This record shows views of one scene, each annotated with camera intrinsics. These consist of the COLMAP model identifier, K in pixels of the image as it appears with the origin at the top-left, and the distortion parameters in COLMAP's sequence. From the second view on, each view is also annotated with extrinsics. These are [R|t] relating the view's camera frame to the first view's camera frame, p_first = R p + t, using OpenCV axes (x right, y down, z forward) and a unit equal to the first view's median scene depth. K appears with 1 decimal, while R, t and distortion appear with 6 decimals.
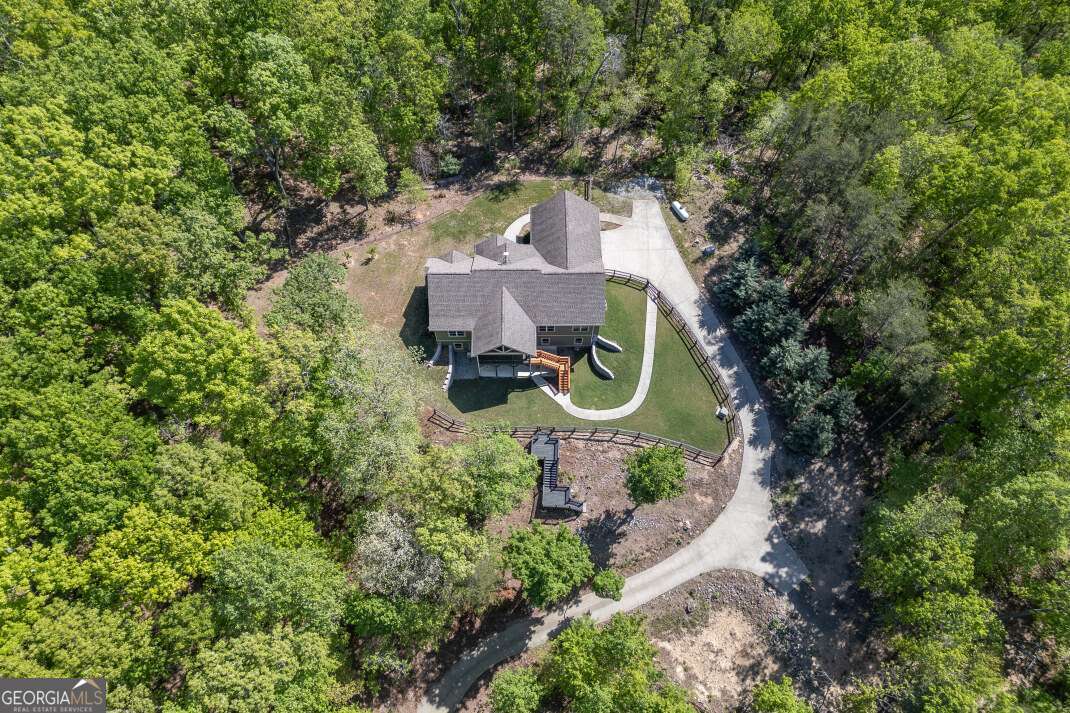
lens RADIAL K [[748.4, 0, 536.5], [0, 748.4, 368.0], [0, 0, 1]] dist [0.067775, -0.036894]
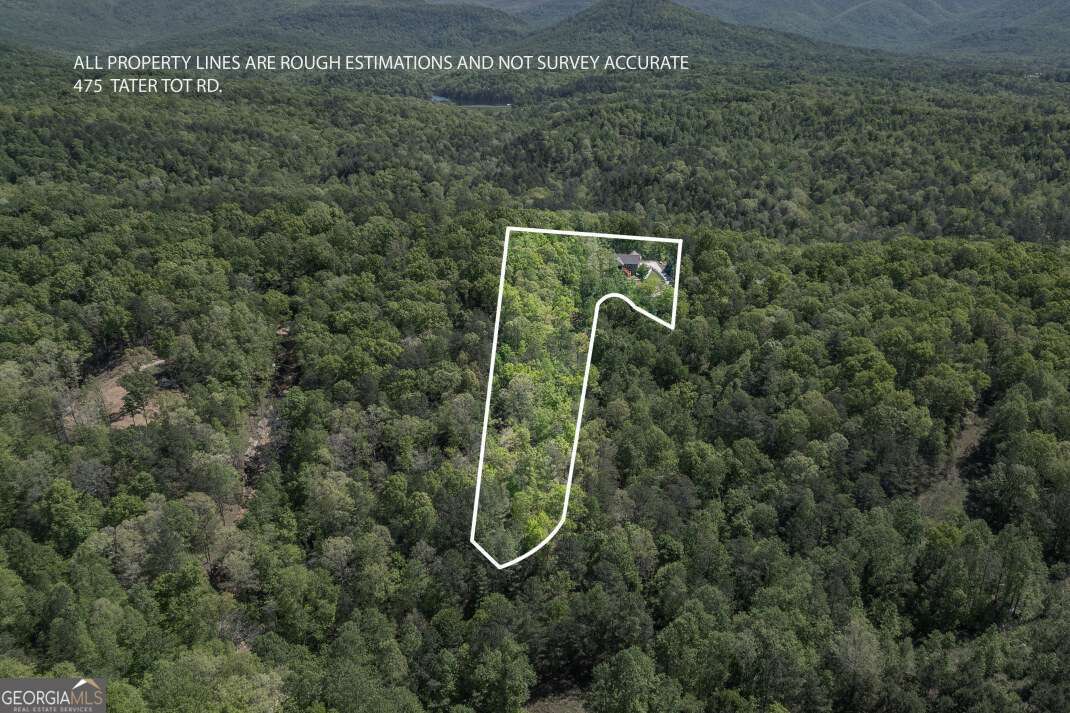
lens RADIAL K [[798.4, 0, 572.7], [0, 798.4, 371.5], [0, 0, 1]] dist [0.063968, -0.023192]
pose [[0.982123, 0.065832, -0.176354, 0.587633], [-0.166124, 0.743715, -0.647527, 3.610318], [0.088529, 0.665247, 0.741356, -2.222418]]
